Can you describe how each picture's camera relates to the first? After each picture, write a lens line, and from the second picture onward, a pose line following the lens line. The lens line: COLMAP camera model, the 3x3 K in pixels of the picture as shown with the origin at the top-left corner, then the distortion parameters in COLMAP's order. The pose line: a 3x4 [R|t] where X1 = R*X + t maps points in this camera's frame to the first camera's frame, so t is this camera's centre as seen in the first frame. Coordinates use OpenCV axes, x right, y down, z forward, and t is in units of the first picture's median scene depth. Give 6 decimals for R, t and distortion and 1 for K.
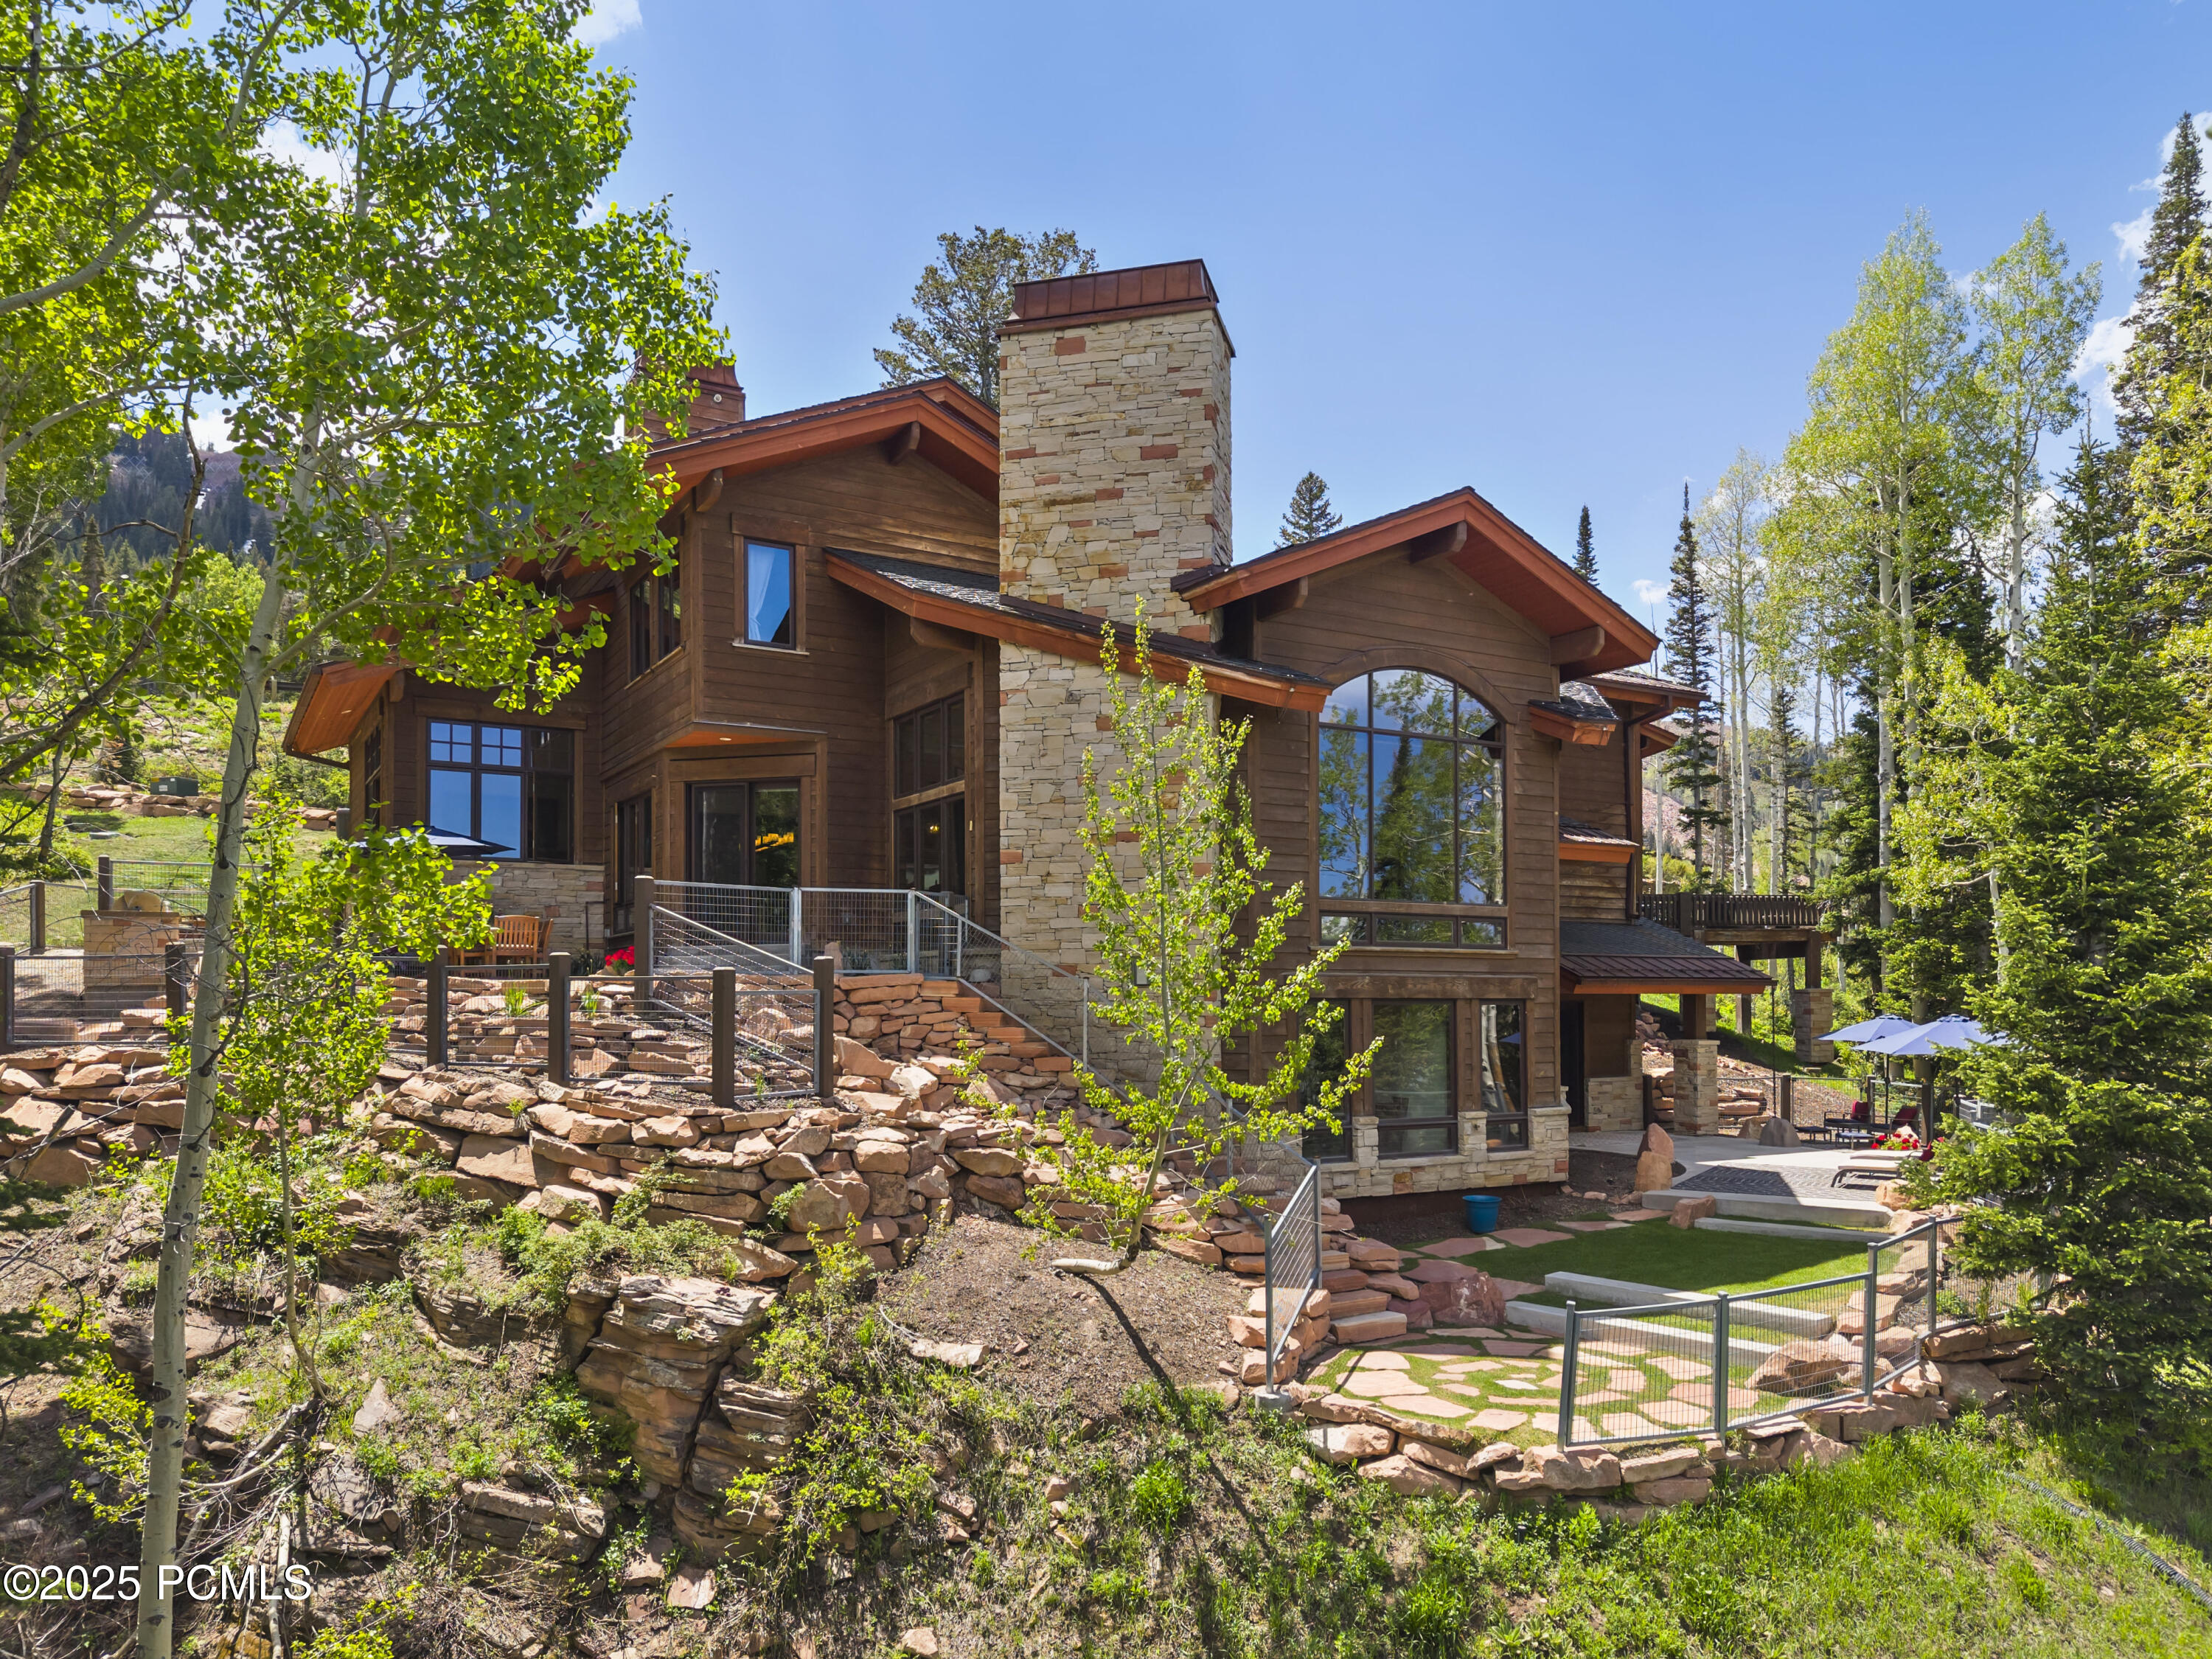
lens RADIAL K [[1536.8, 0, 1106.4], [0, 1536.8, 1026.2], [0, 0, 1]] dist [0.013644, 0.001603]
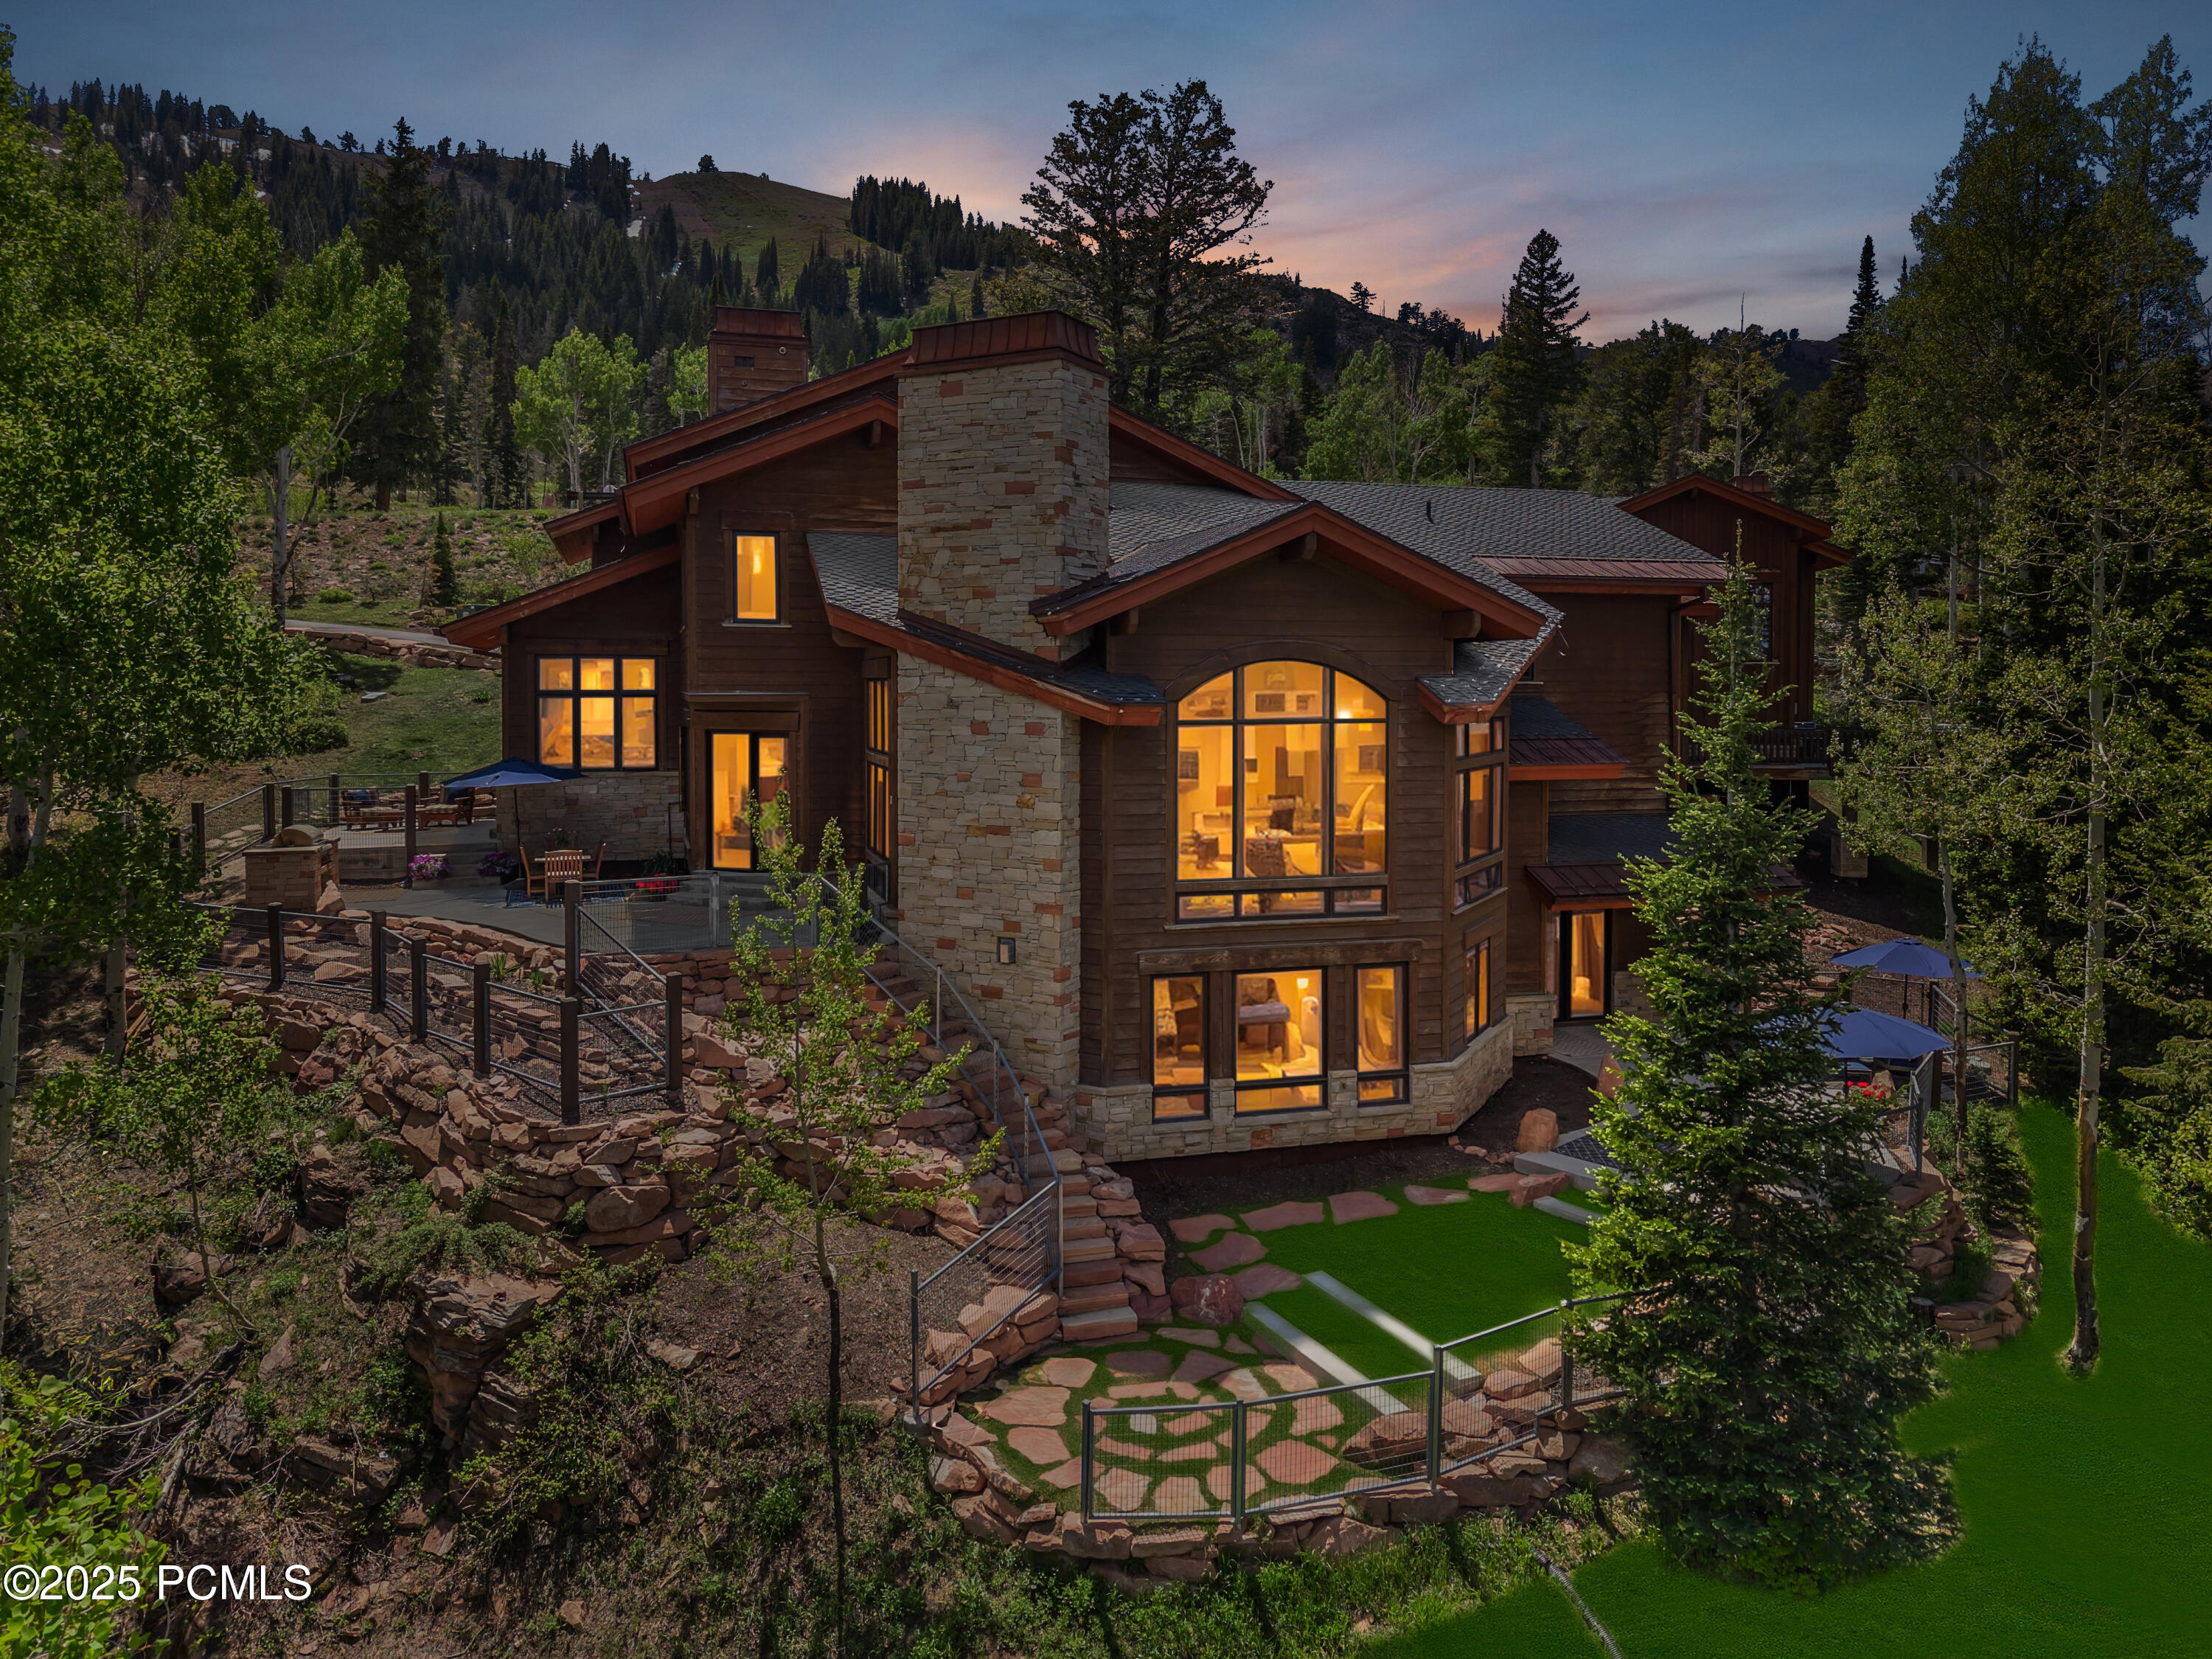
lens RADIAL K [[1541.4, 0, 1101.6], [0, 1541.4, 774.6], [0, 0, 1]] dist [0.030237, -0.030866]
pose [[0.968730, 0.017736, -0.247483, 0.535308], [-0.005485, 0.998729, 0.050106, -0.320727], [0.248057, -0.047181, 0.967596, -0.105311]]
